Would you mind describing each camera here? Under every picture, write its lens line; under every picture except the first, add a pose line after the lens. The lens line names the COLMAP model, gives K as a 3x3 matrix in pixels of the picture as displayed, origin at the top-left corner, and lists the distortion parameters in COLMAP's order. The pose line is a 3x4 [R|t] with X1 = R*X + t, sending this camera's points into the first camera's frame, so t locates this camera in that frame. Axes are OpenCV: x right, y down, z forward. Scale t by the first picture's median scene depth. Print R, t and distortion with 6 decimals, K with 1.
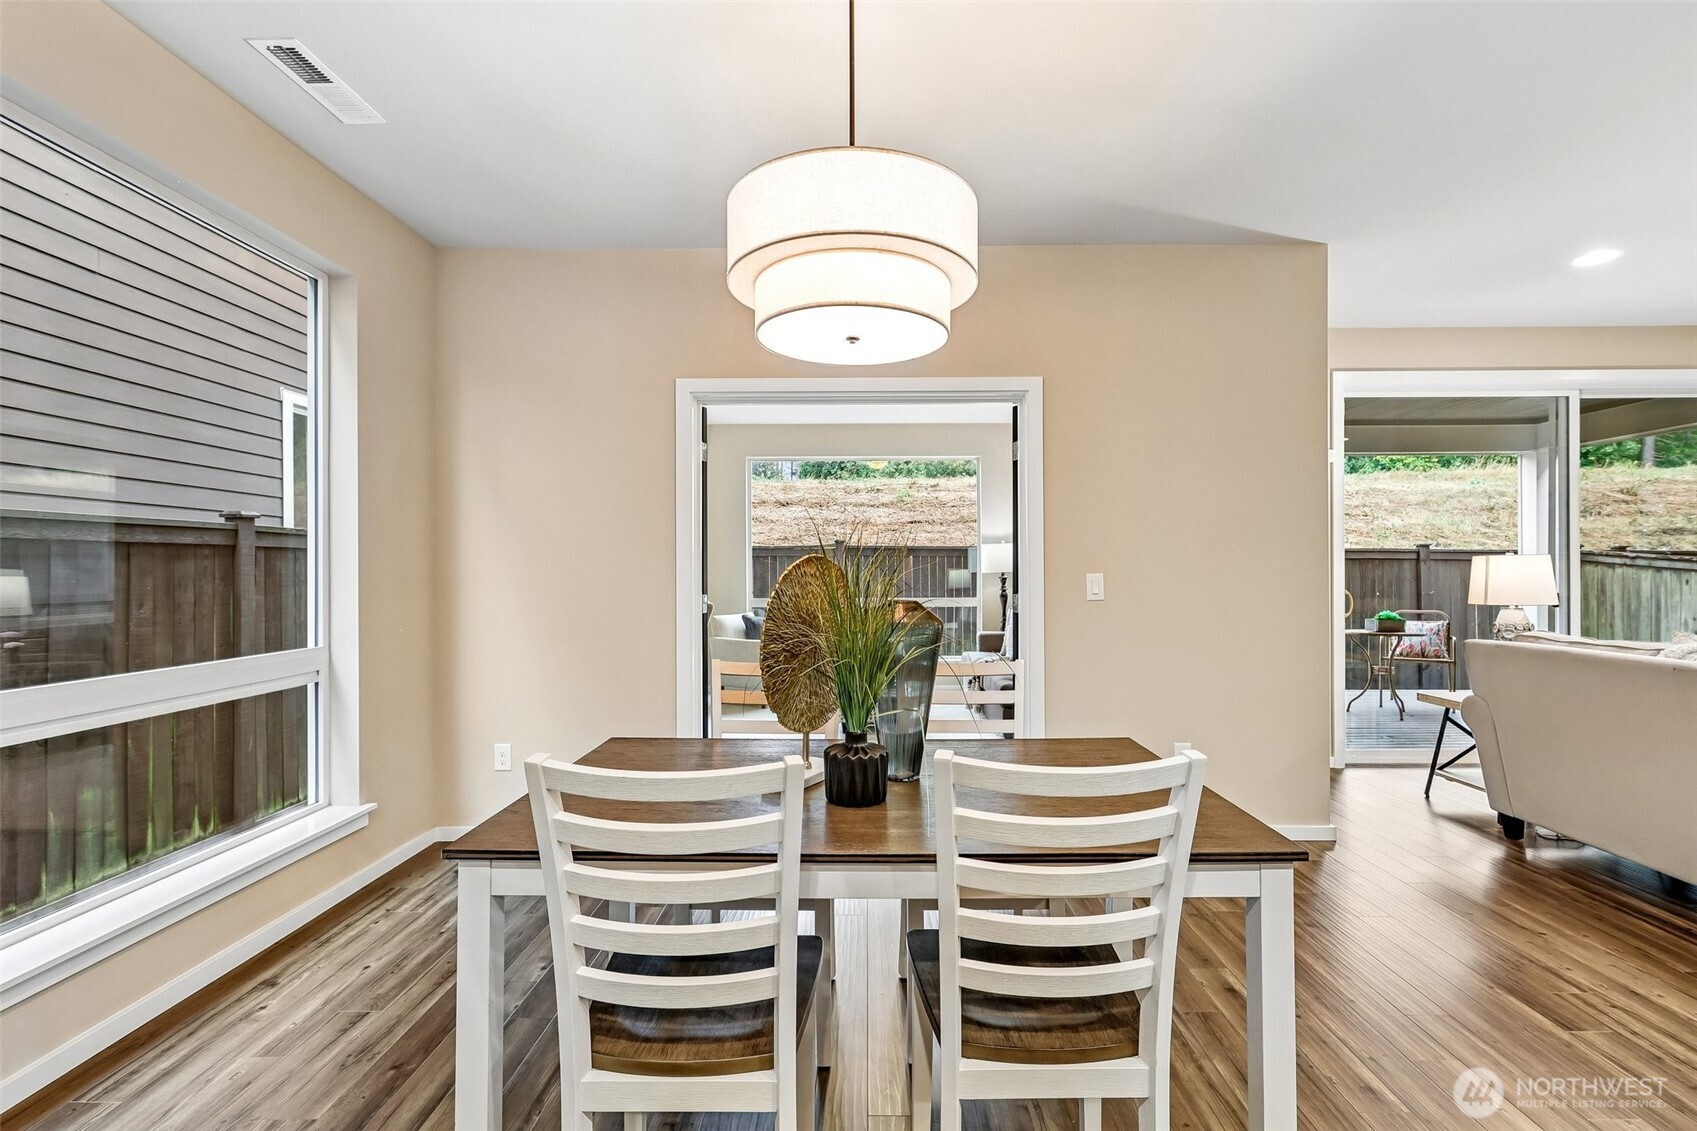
lens RADIAL K [[769.6, 0, 856.0], [0, 769.6, 570.4], [0, 0, 1]] dist [0.000929, 0.000533]
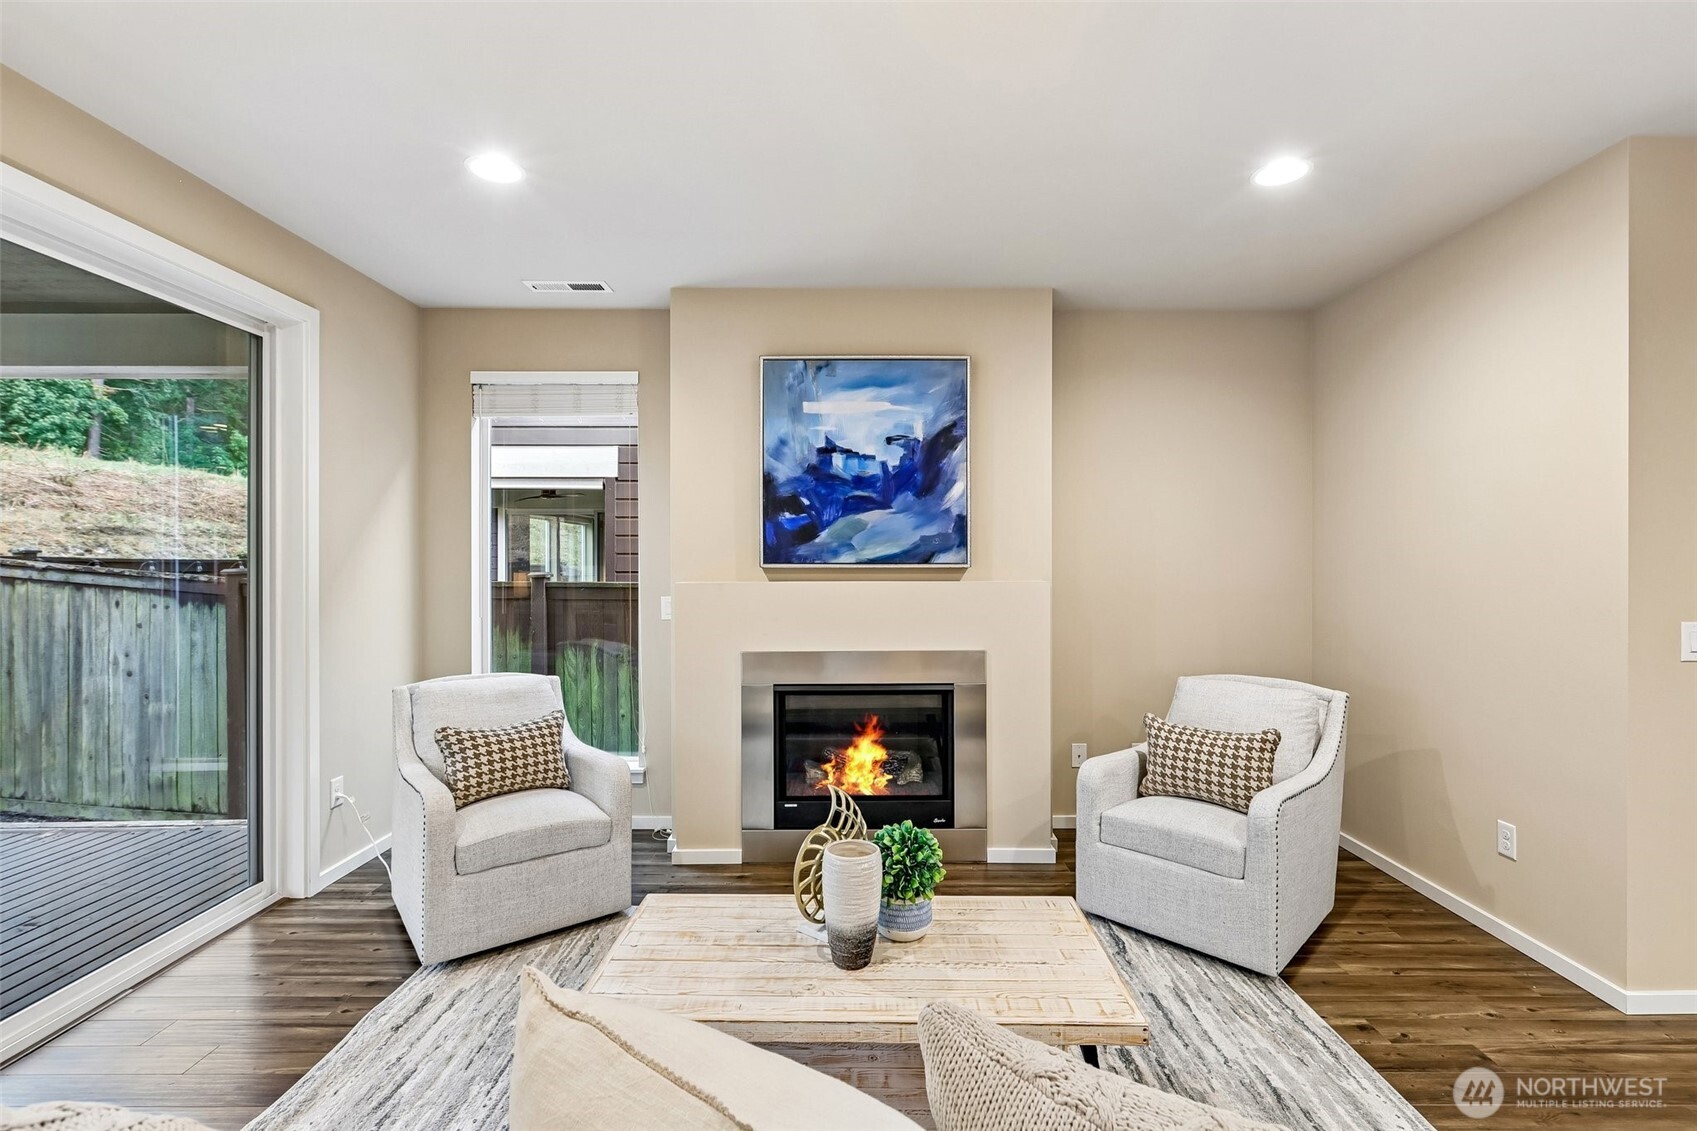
lens RADIAL K [[769.6, 0, 856.0], [0, 769.6, 570.4], [0, 0, 1]] dist [0.000929, 0.000533]
pose [[-0.005265, -0.005457, 0.999971, 0.322156], [-0.001024, 0.999985, 0.005451, -0.019606], [-0.999986, -0.000996, -0.005270, 0.284718]]
